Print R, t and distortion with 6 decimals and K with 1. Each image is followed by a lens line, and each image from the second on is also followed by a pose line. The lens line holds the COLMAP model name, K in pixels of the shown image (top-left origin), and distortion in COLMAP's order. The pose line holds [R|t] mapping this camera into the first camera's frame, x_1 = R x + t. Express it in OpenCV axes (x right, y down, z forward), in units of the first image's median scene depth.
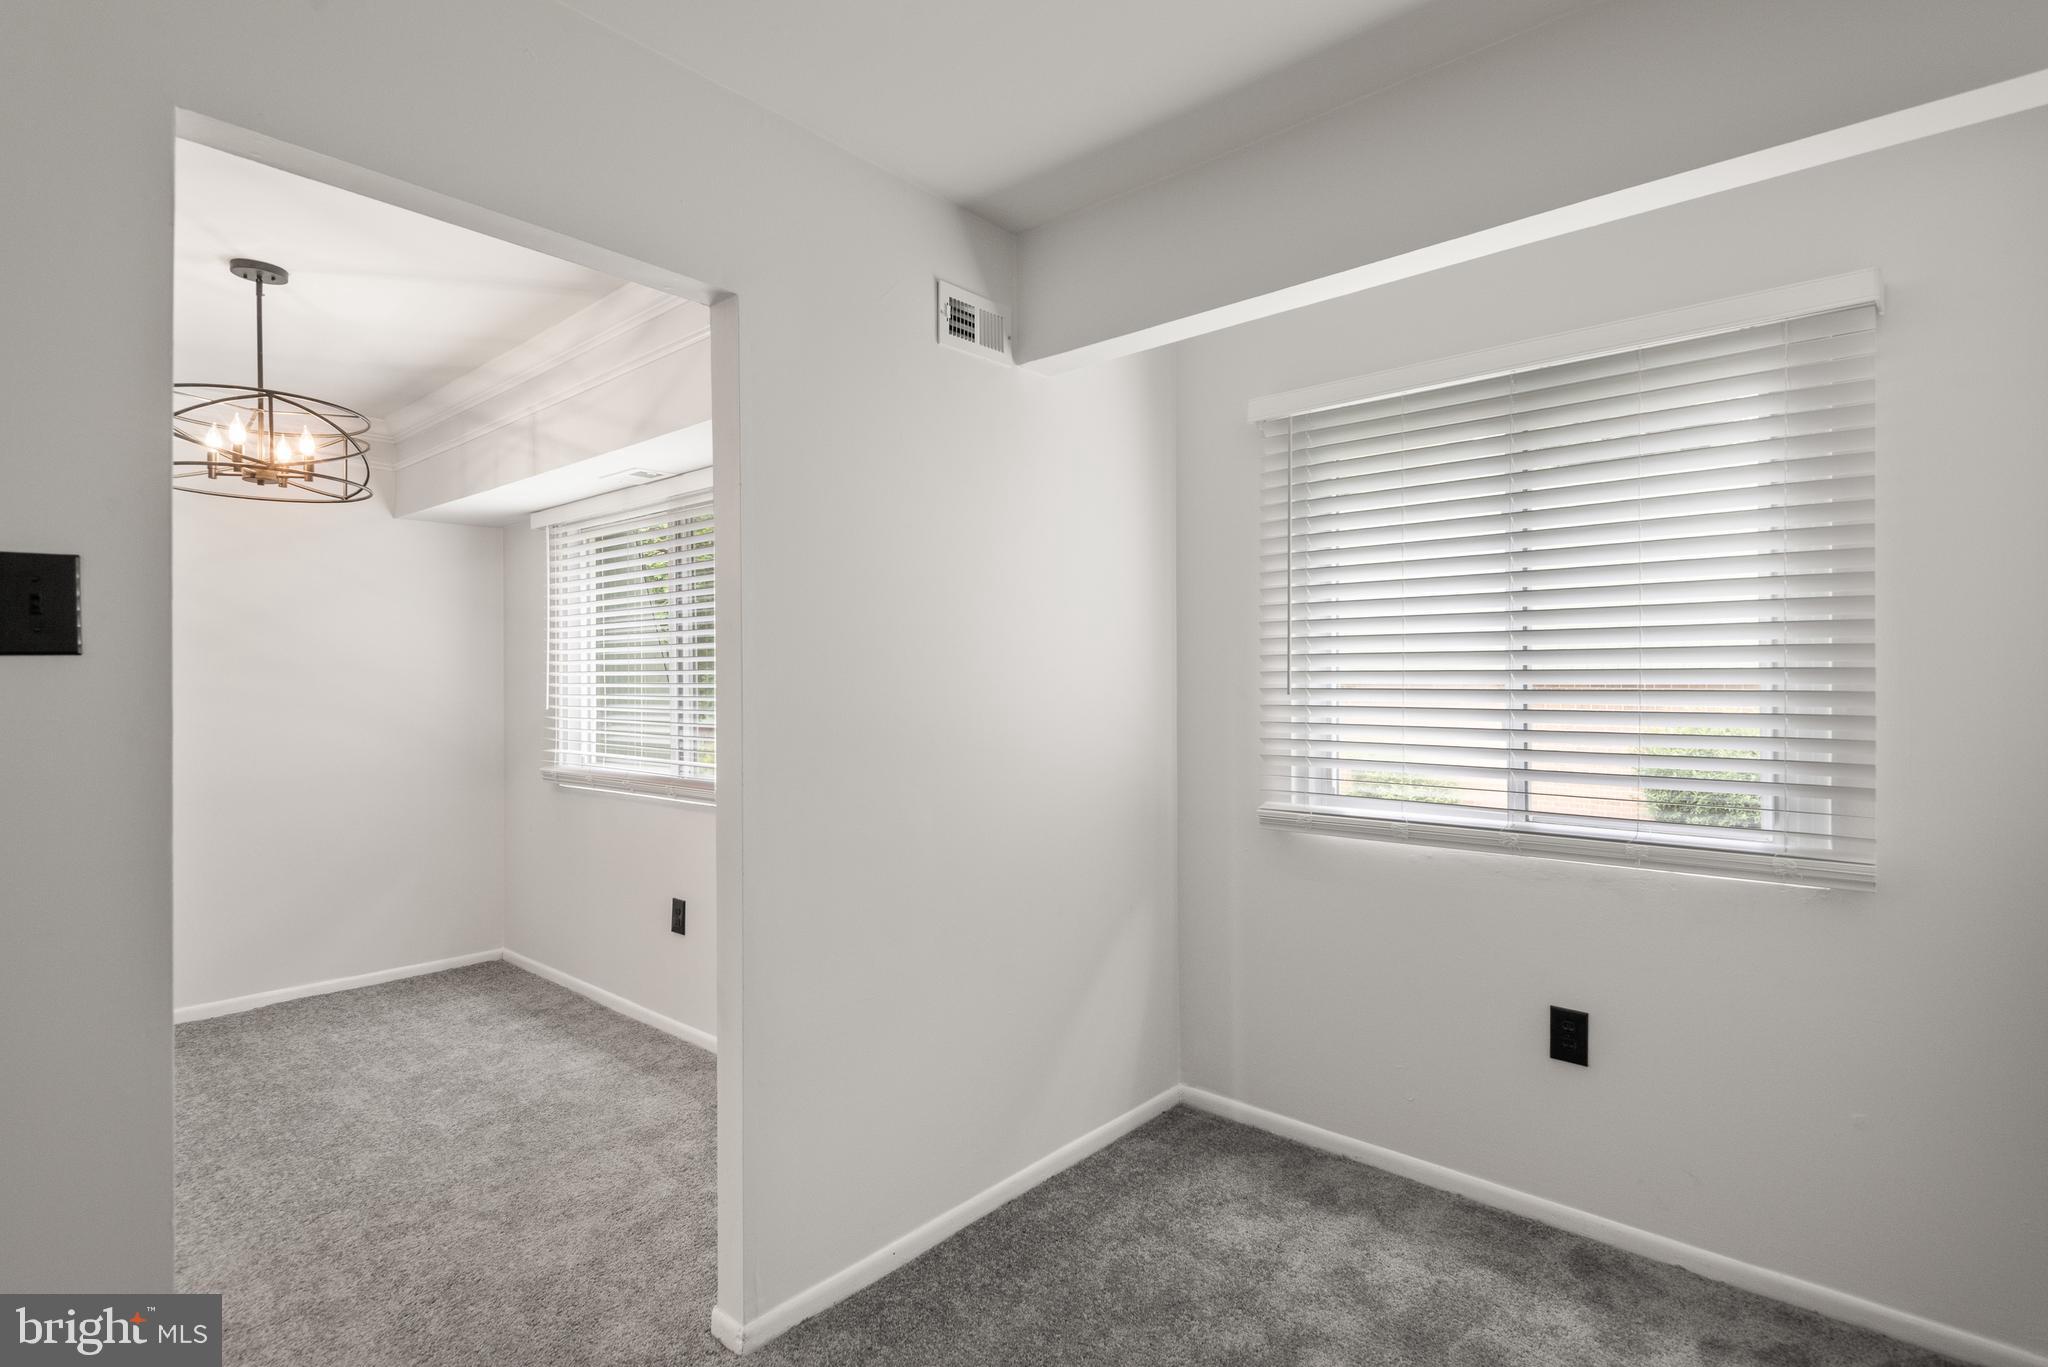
lens RADIAL K [[984.7, 0, 1028.5], [0, 984.7, 675.4], [0, 0, 1]] dist [0.002689, 0.000408]
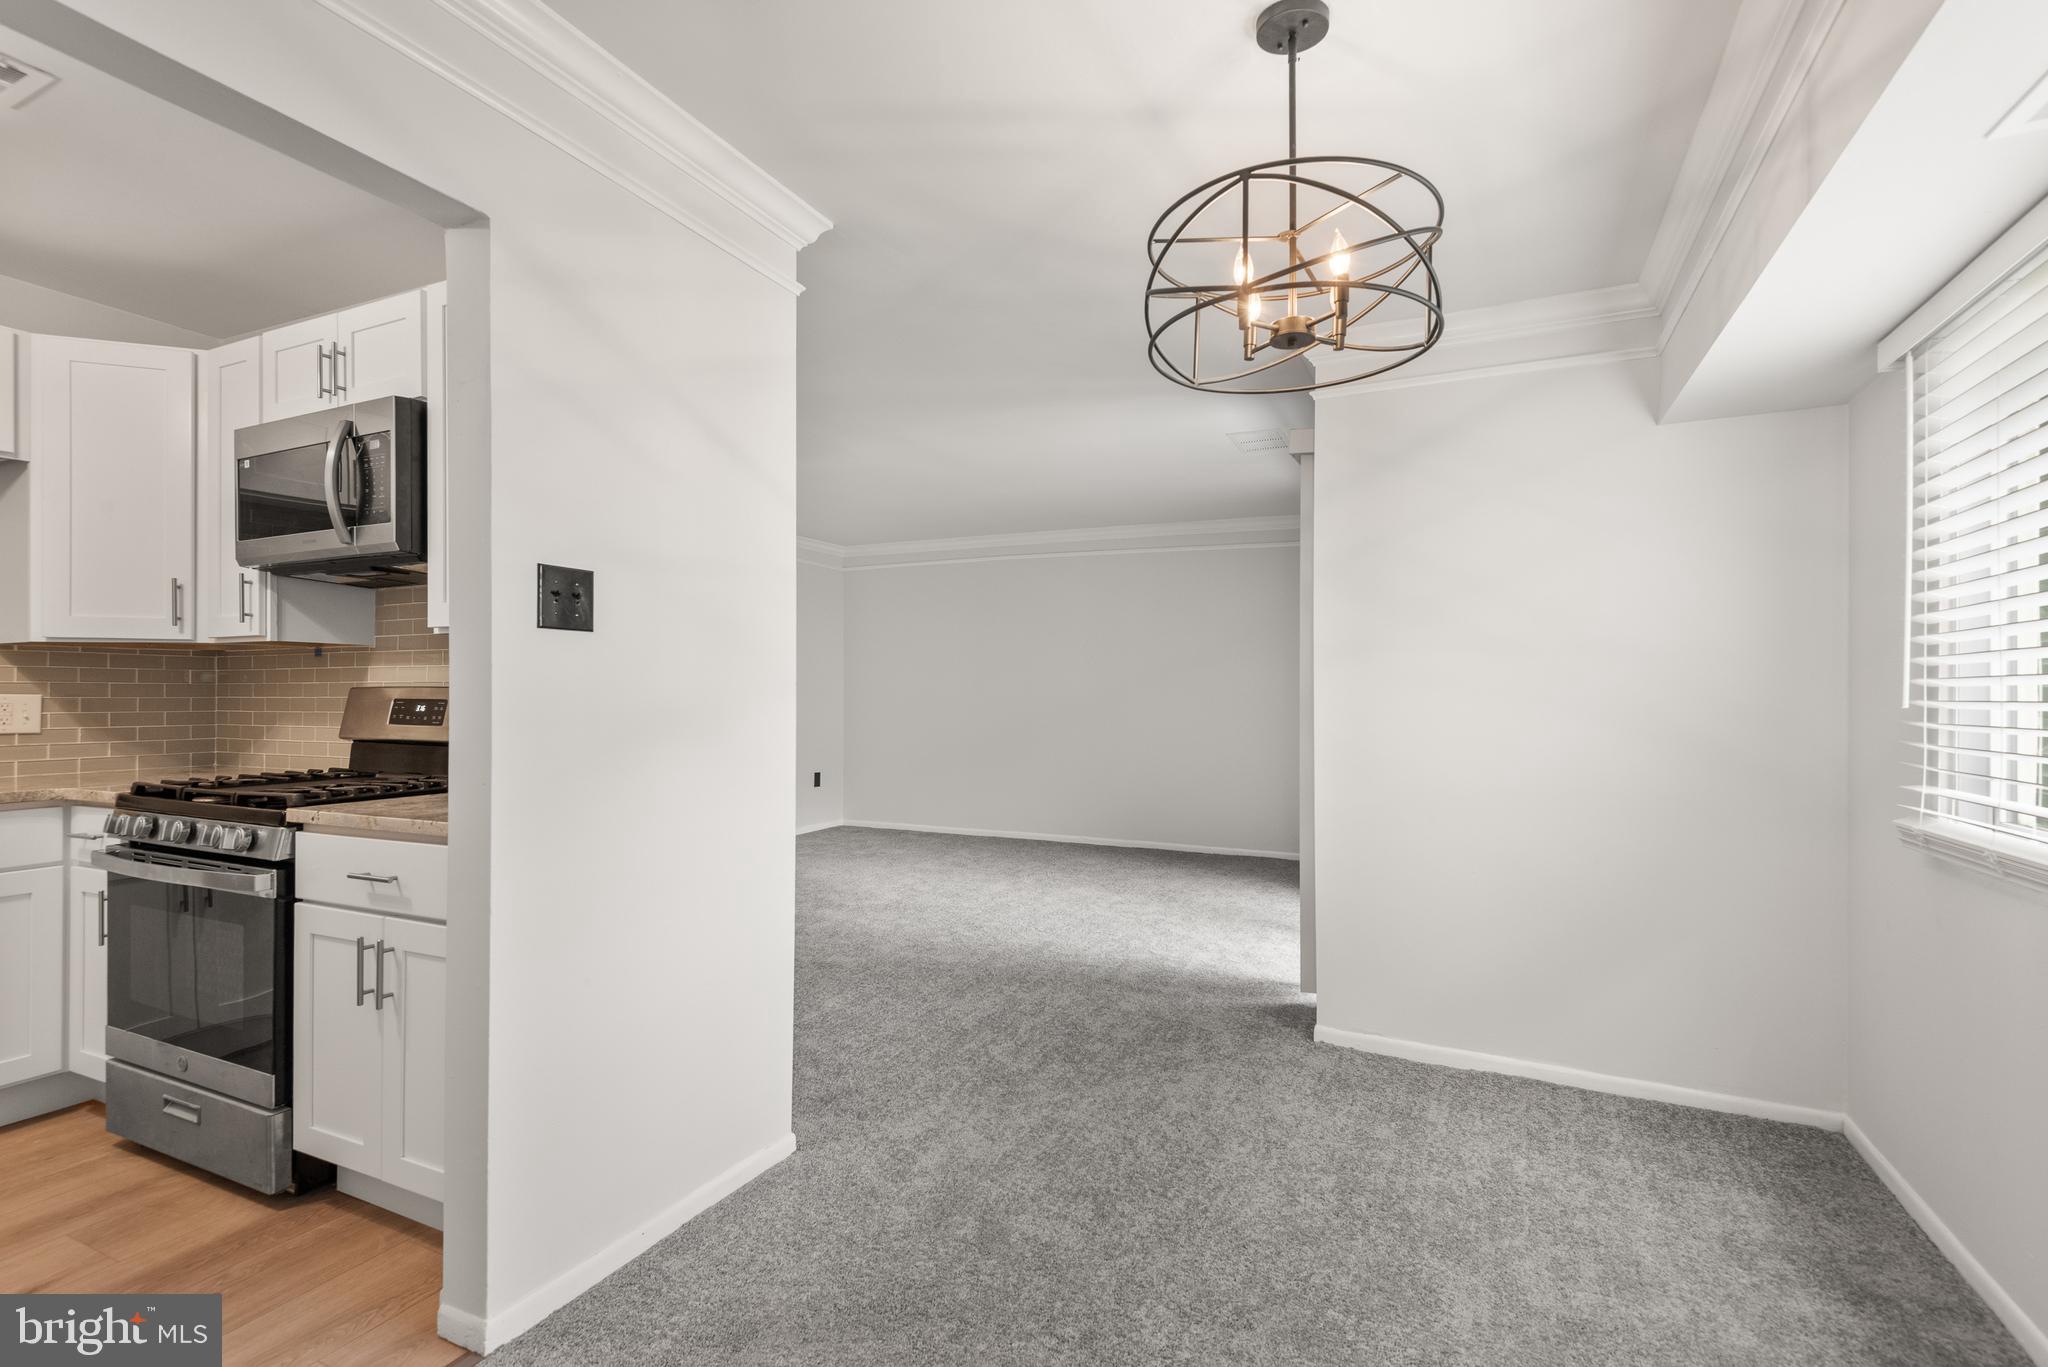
lens RADIAL K [[946.8, 0, 1033.3], [0, 946.8, 678.4], [0, 0, 1]] dist [0.001725, -0.000875]
pose [[0.272606, -0.001182, -0.962125, -0.145904], [-0.011879, 0.999919, -0.004595, 0.028928], [0.962052, 0.012682, 0.272570, 0.460563]]
